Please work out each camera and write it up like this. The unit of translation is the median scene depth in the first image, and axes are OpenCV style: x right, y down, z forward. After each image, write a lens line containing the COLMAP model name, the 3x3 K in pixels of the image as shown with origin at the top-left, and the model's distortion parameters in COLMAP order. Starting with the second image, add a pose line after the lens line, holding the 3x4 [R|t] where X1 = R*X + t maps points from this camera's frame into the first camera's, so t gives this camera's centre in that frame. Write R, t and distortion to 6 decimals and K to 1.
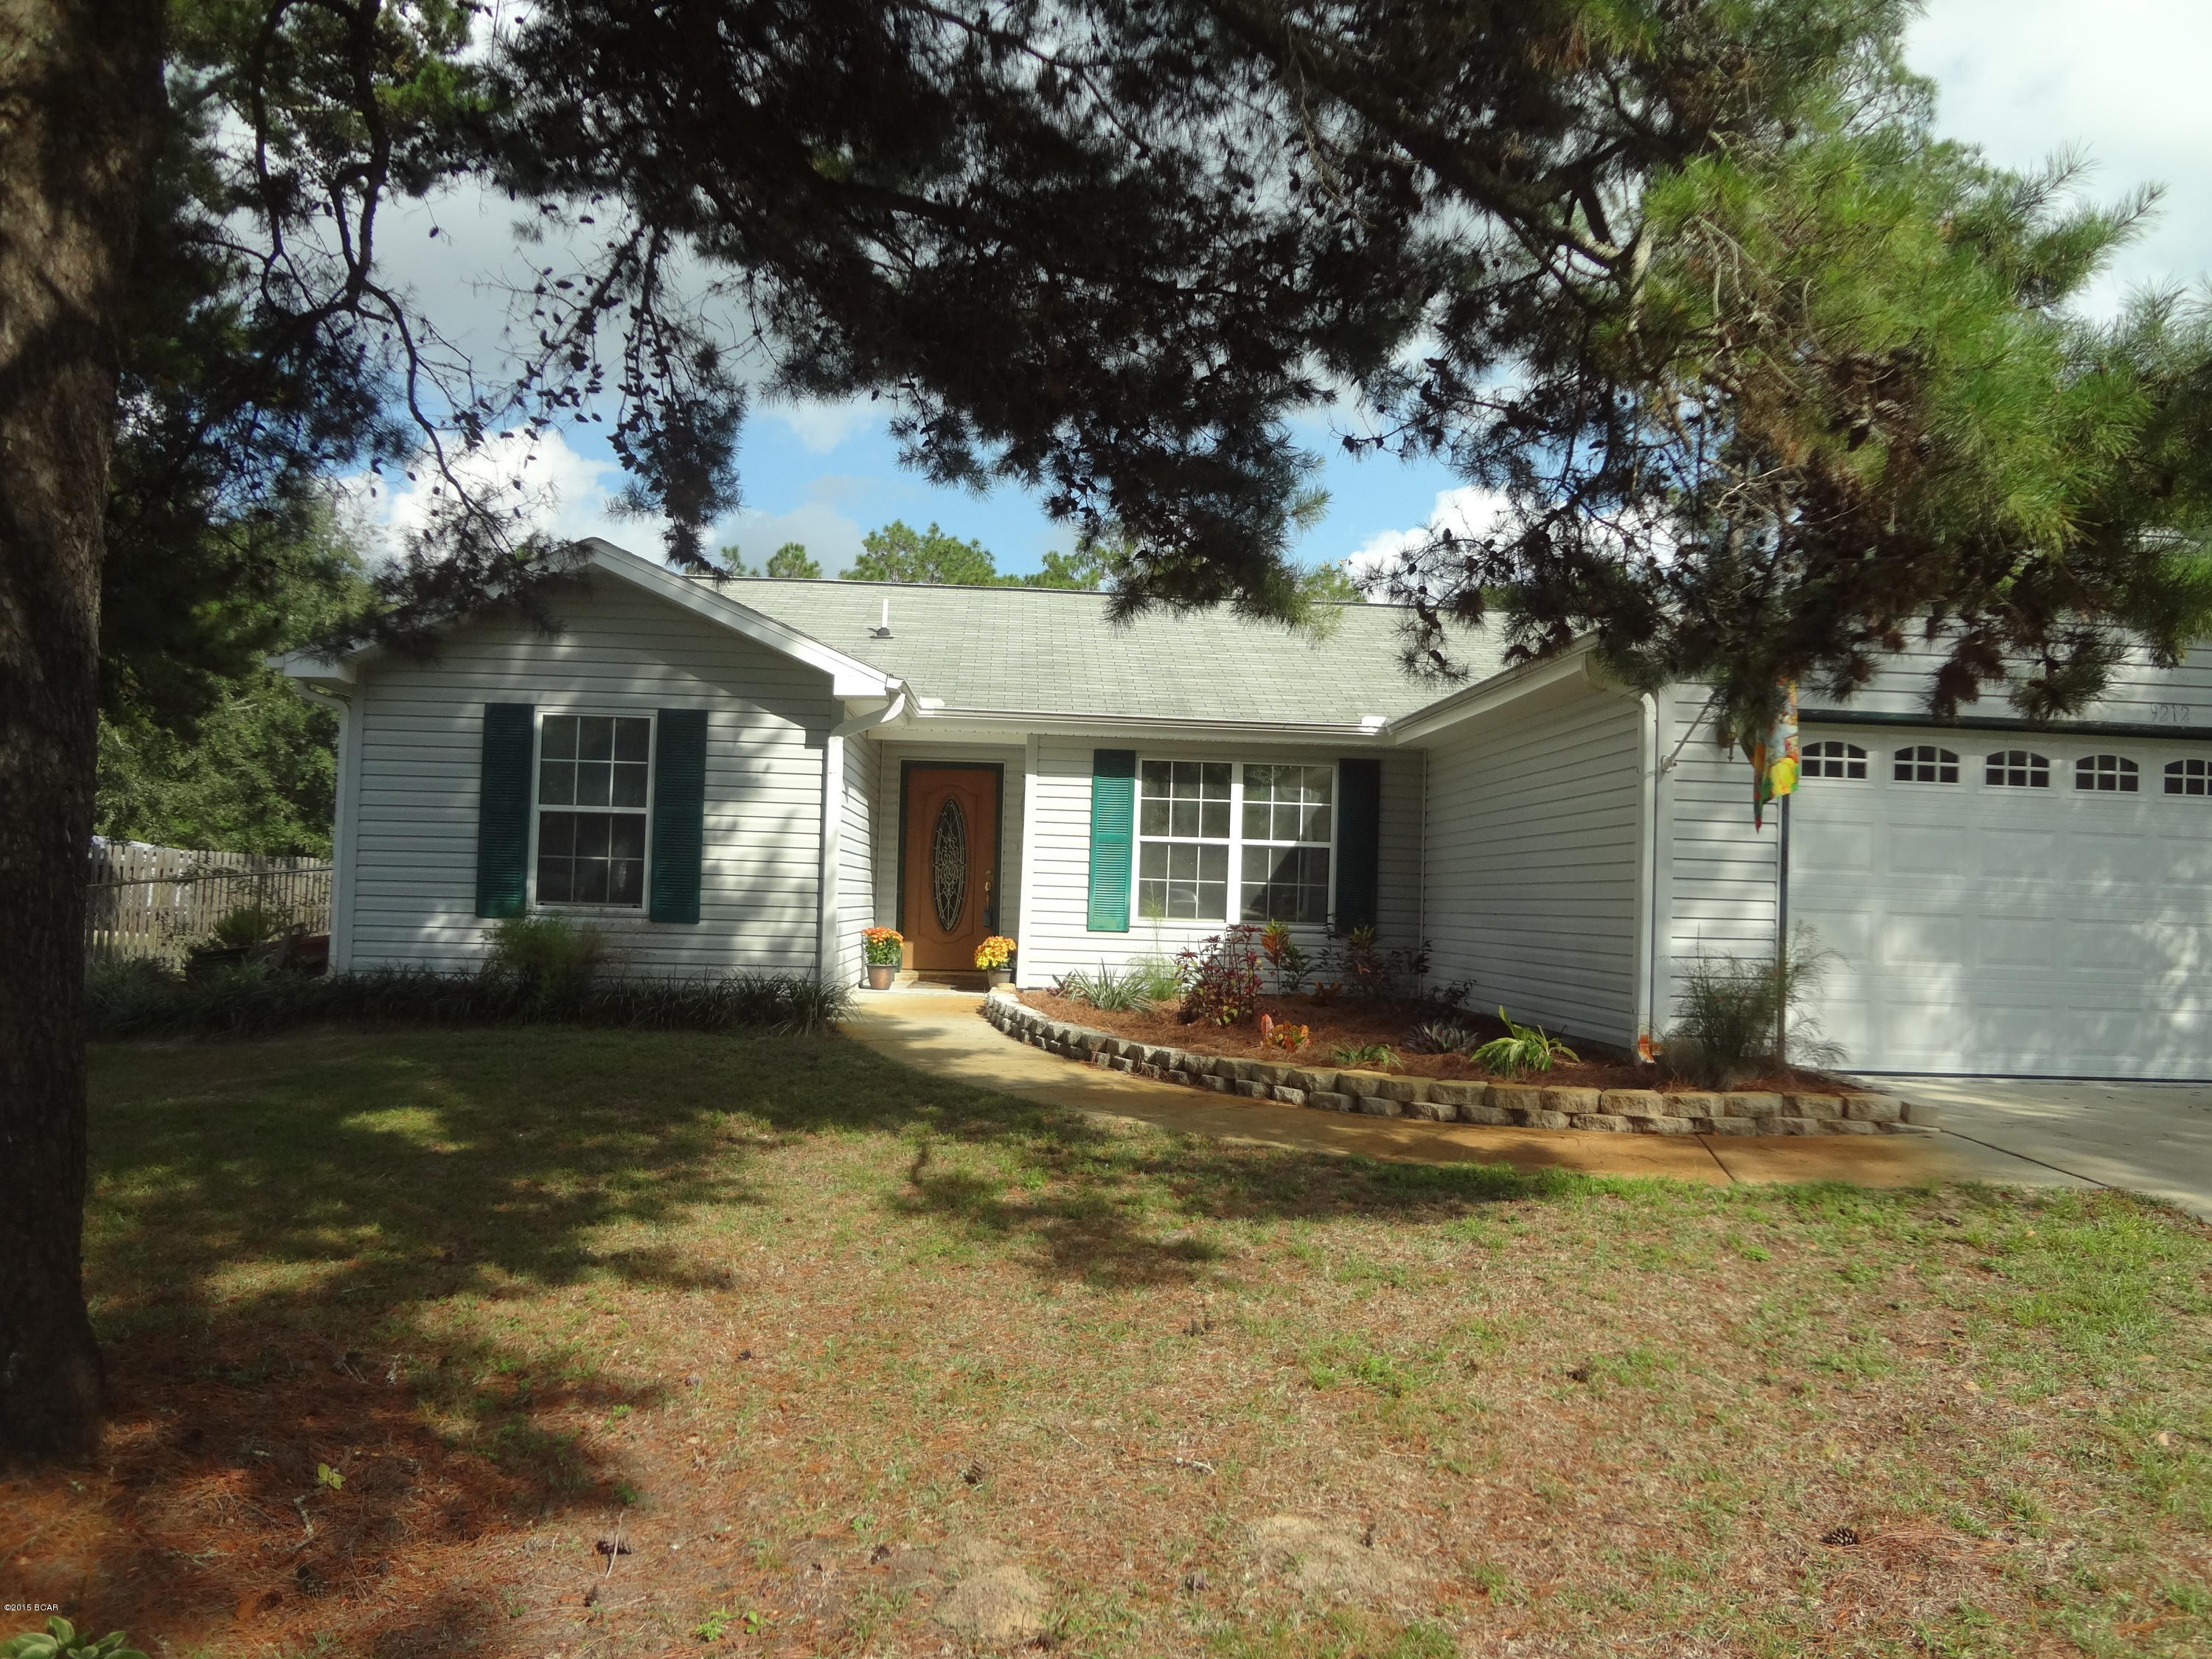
lens RADIAL K [[1615.2, 0, 1104.8], [0, 1615.2, 832.8], [0, 0, 1]] dist [-0.063128, 0.017702]
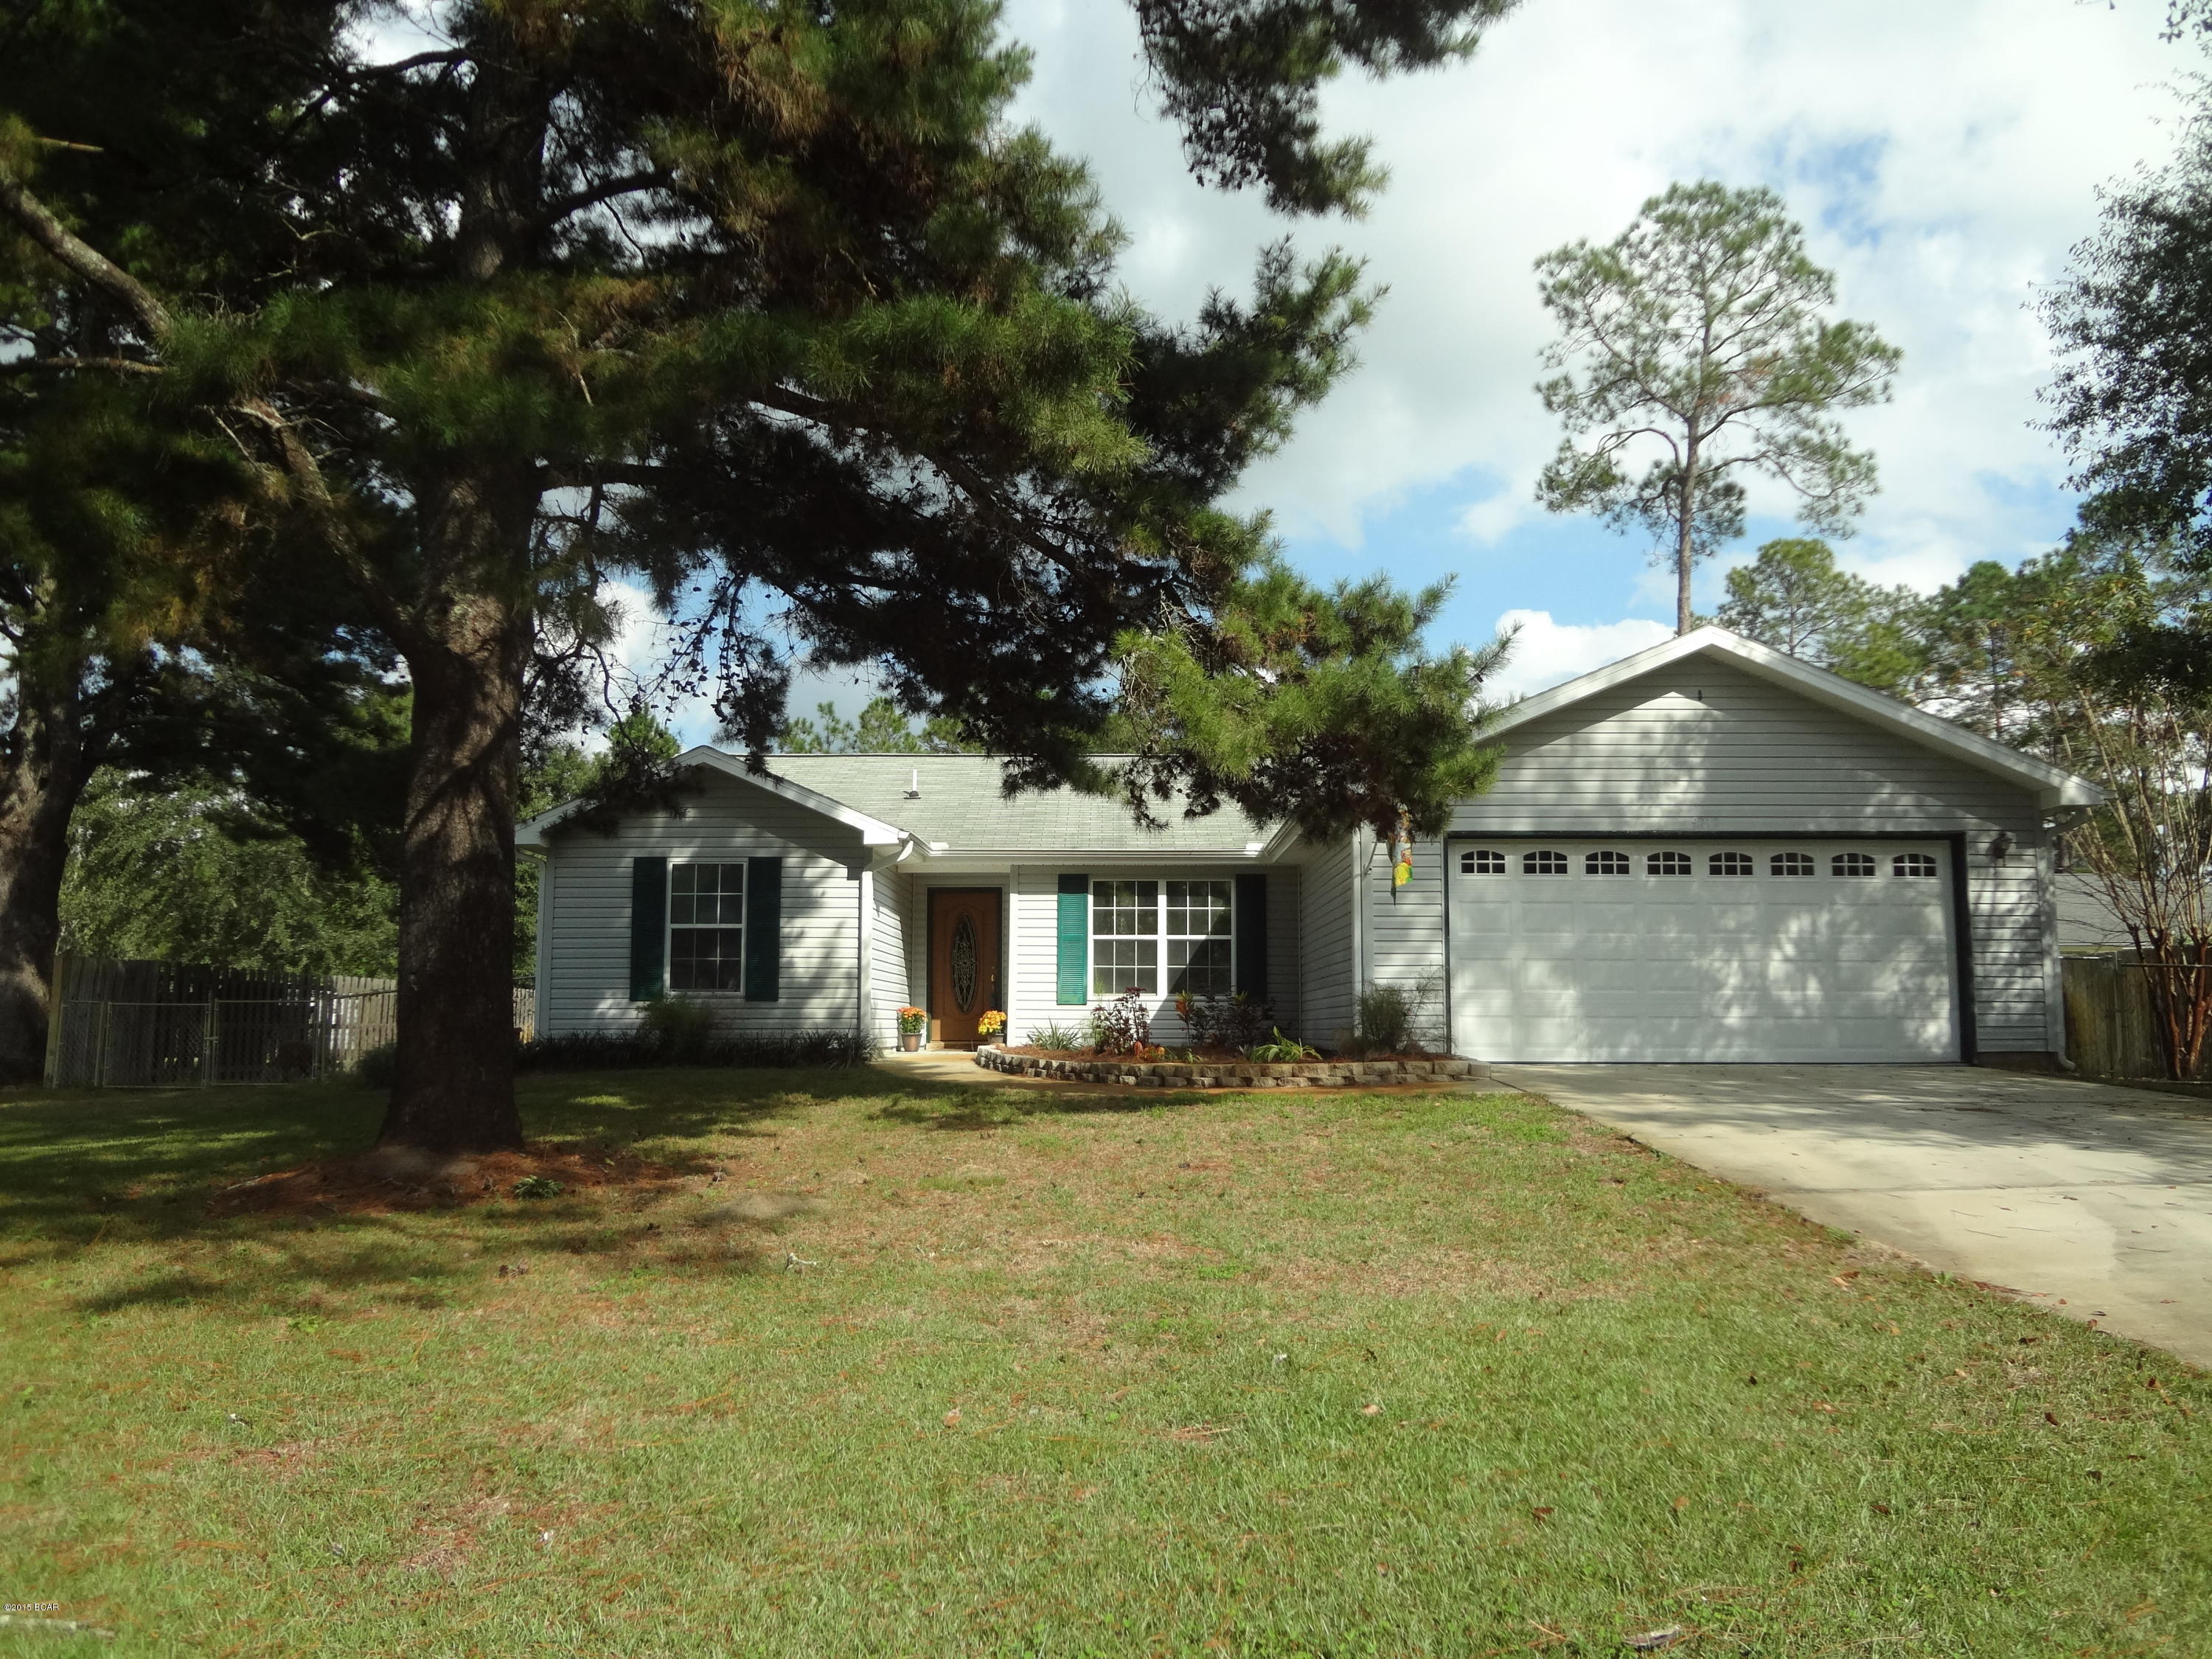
lens RADIAL K [[1615.2, 0, 1104.8], [0, 1615.2, 832.8], [0, 0, 1]] dist [-0.063128, 0.017702]
pose [[0.997206, -0.037844, -0.064406, 0.153544], [0.032556, 0.996161, -0.081266, 0.033666], [0.067235, 0.078943, 0.994609, -0.480974]]
